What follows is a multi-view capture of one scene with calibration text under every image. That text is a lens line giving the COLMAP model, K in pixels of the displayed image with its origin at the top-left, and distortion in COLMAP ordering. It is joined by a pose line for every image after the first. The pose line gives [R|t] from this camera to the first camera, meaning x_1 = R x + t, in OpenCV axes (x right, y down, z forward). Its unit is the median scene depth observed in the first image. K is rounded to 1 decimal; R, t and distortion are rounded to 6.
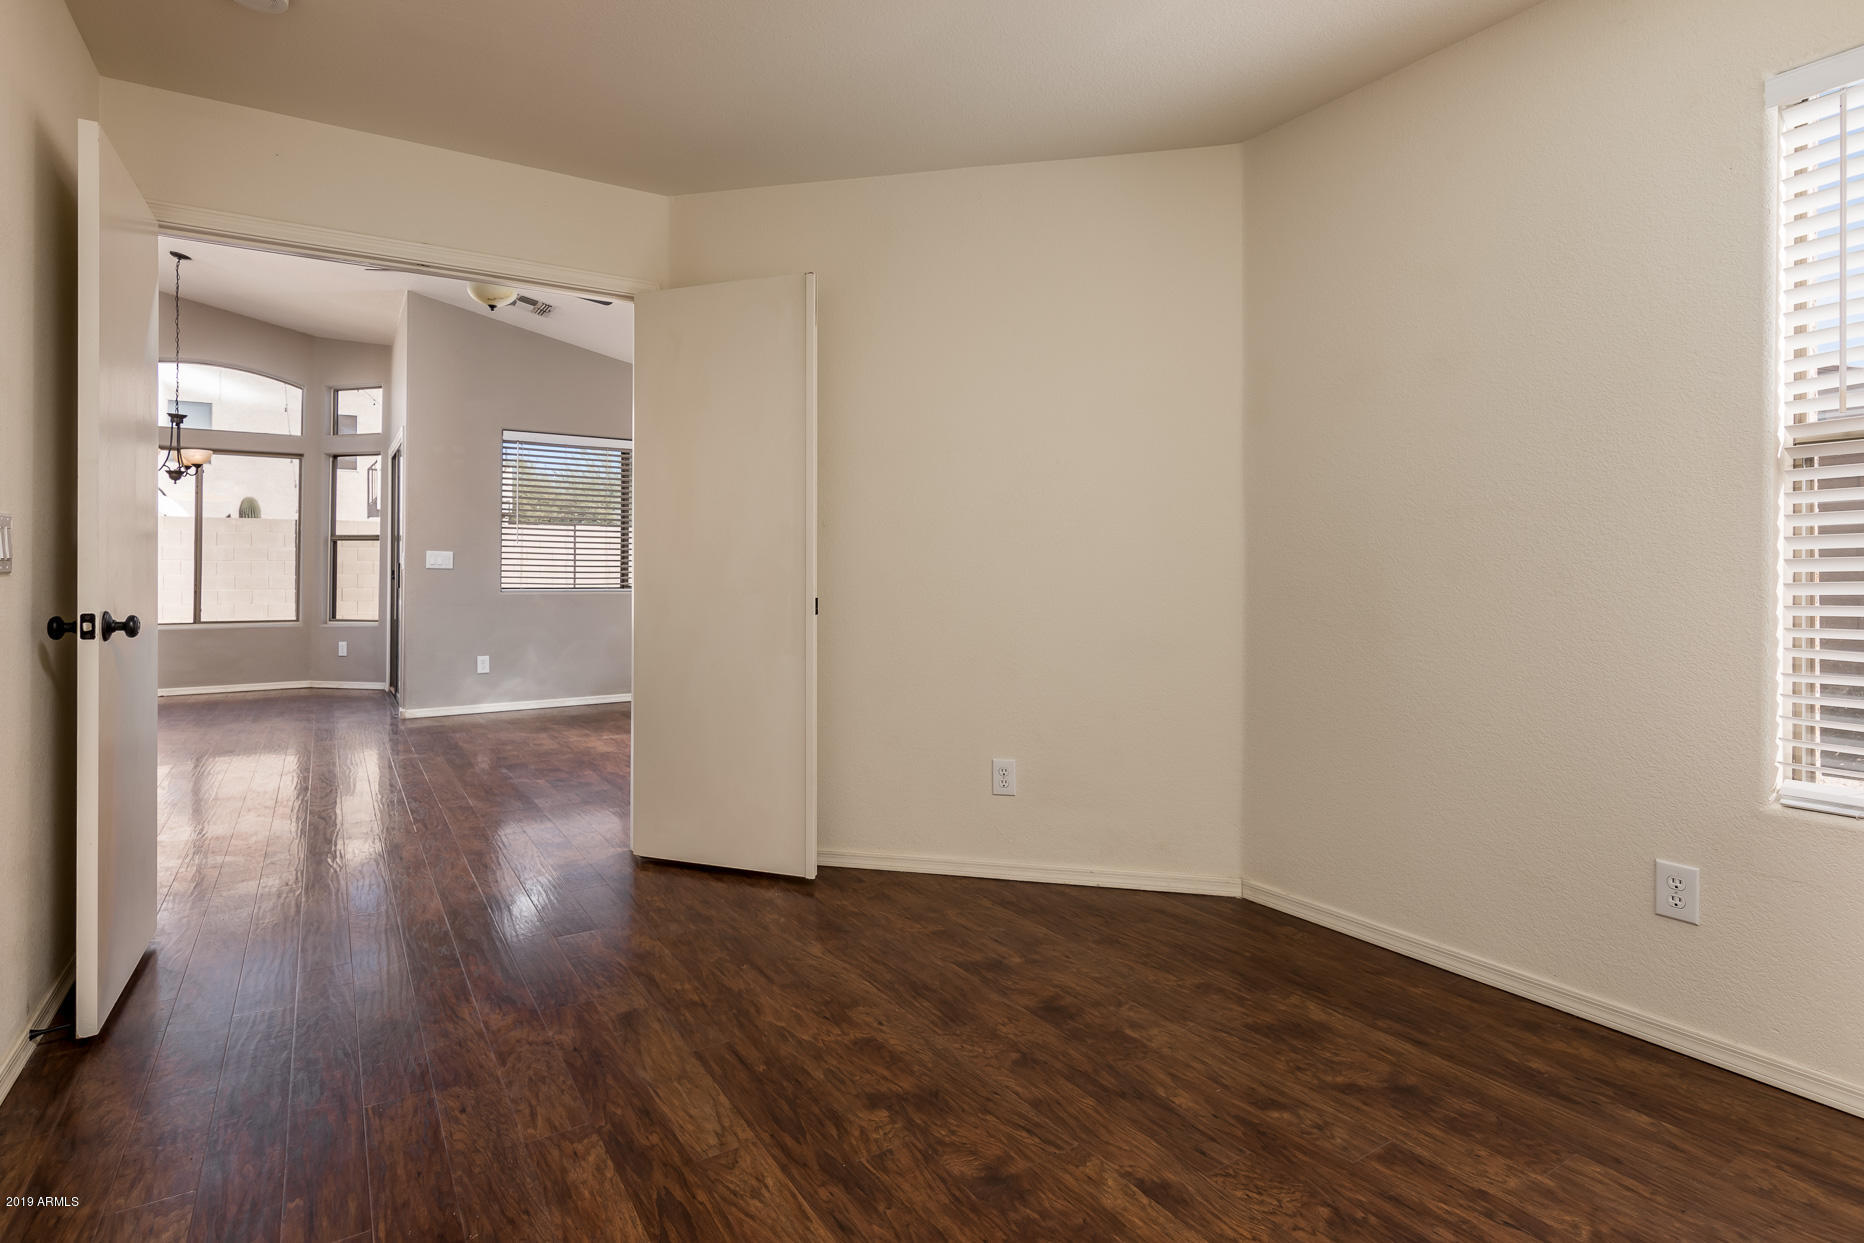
lens RADIAL K [[976.7, 0, 952.2], [0, 976.7, 572.6], [0, 0, 1]] dist [-0.002614, -0.000428]
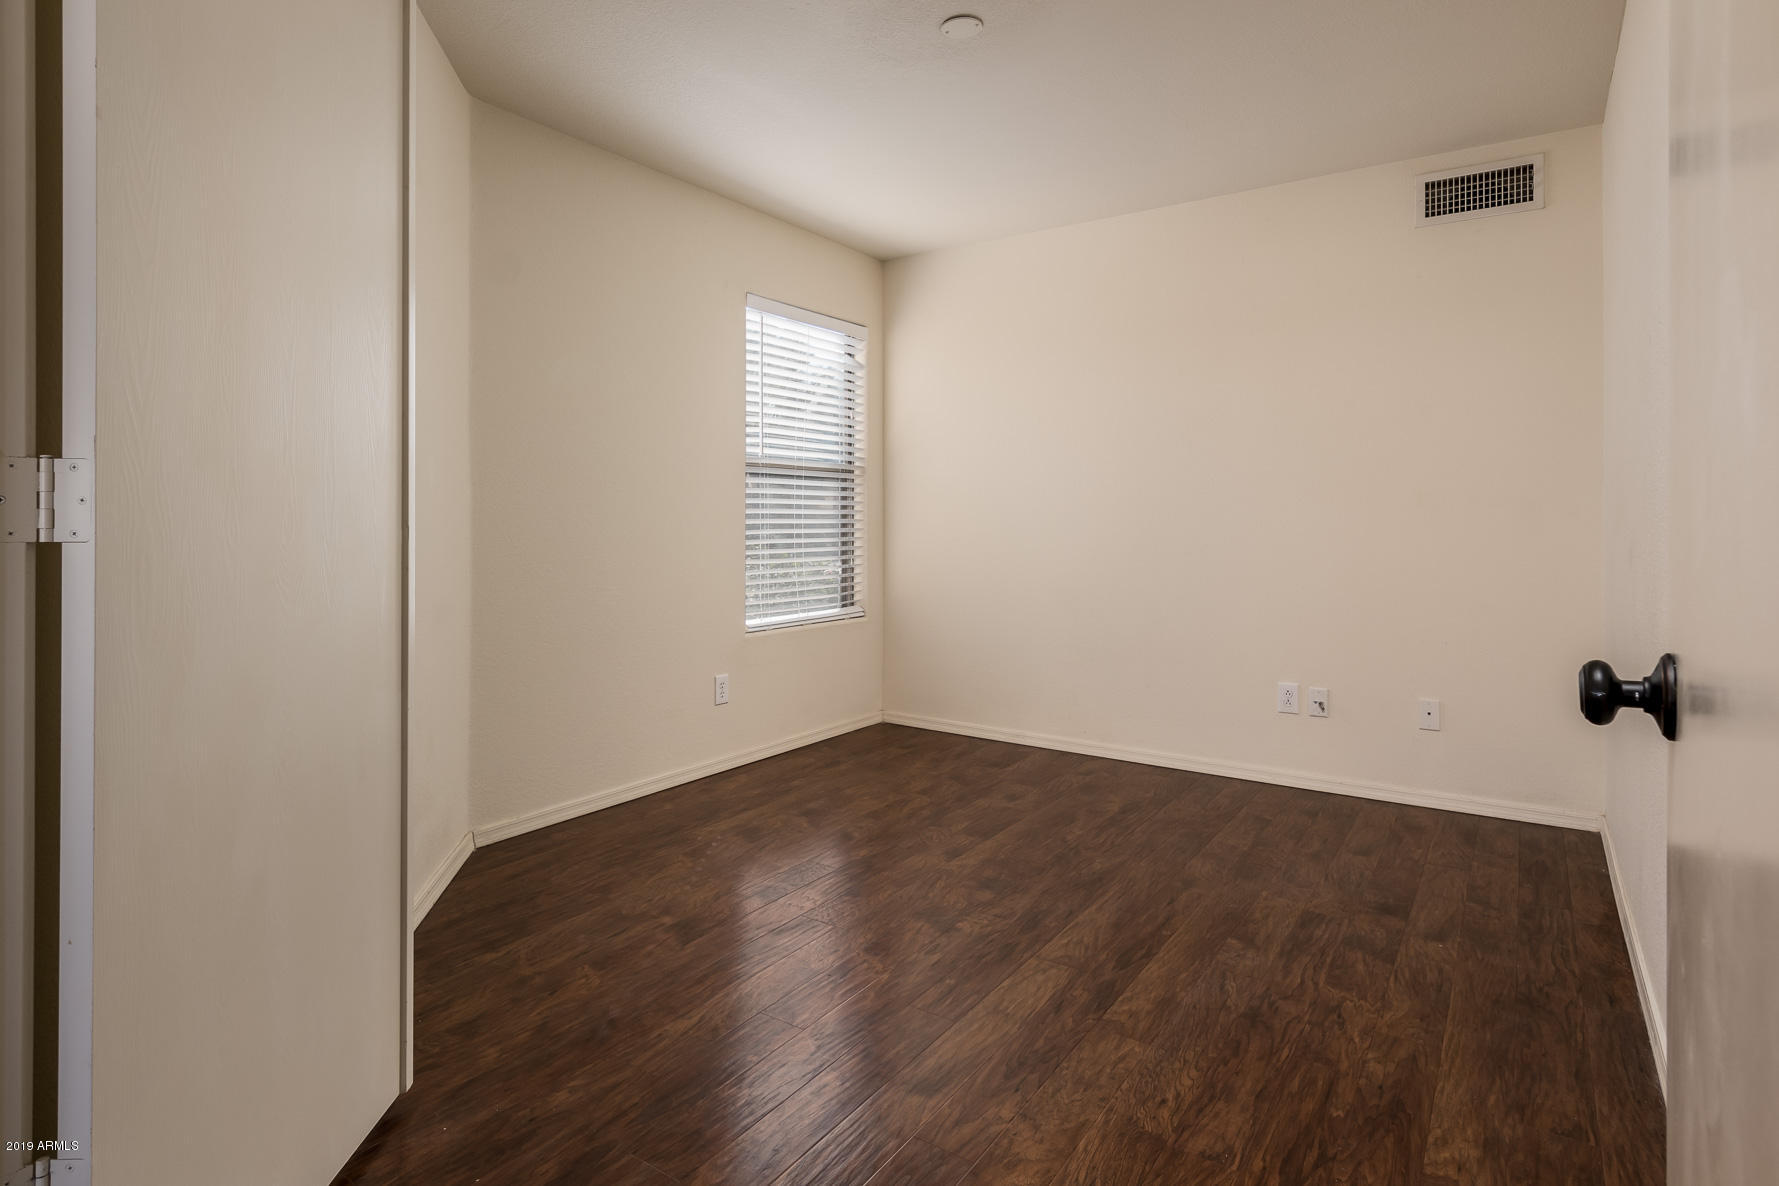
lens RADIAL K [[906.8, 0, 877.5], [0, 906.8, 582.3], [0, 0, 1]] dist [0.000852, -0.003662]
pose [[-0.373851, -0.062644, 0.925371, -1.190911], [-0.000255, 0.997723, 0.067439, -0.014674], [-0.927489, 0.024976, -0.373016, 1.584829]]
